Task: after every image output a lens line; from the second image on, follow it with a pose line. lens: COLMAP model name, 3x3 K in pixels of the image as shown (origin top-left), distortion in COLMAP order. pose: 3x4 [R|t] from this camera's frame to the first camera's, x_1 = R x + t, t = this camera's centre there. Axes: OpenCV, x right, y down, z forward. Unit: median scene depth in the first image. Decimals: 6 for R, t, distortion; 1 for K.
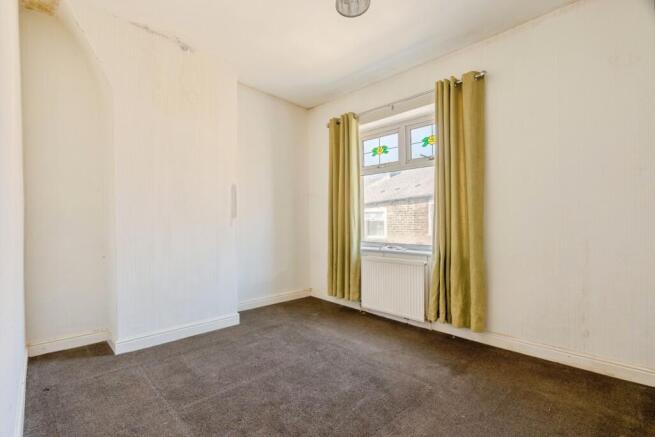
lens RADIAL K [[300.8, 0, 325.6], [0, 300.8, 216.3], [0, 0, 1]] dist [-0.000007, -0.000096]
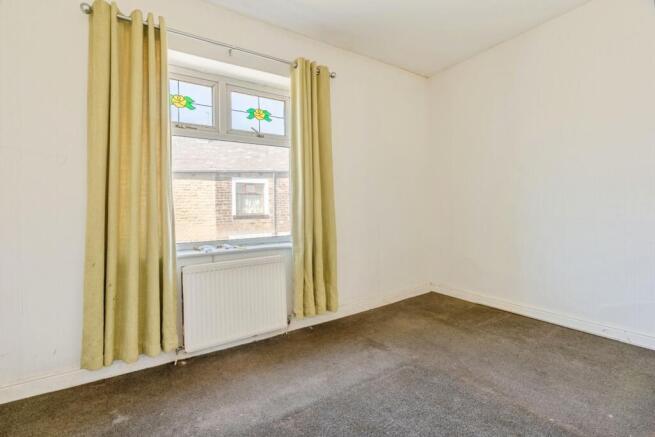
lens RADIAL K [[311.4, 0, 327.7], [0, 311.4, 186.7], [0, 0, 1]] dist [0.000303, -0.000330]
pose [[0.183218, 0.033974, 0.982485, -0.521101], [-0.016769, 0.999365, -0.031431, -0.022288], [-0.982929, -0.010716, 0.183671, 0.691568]]
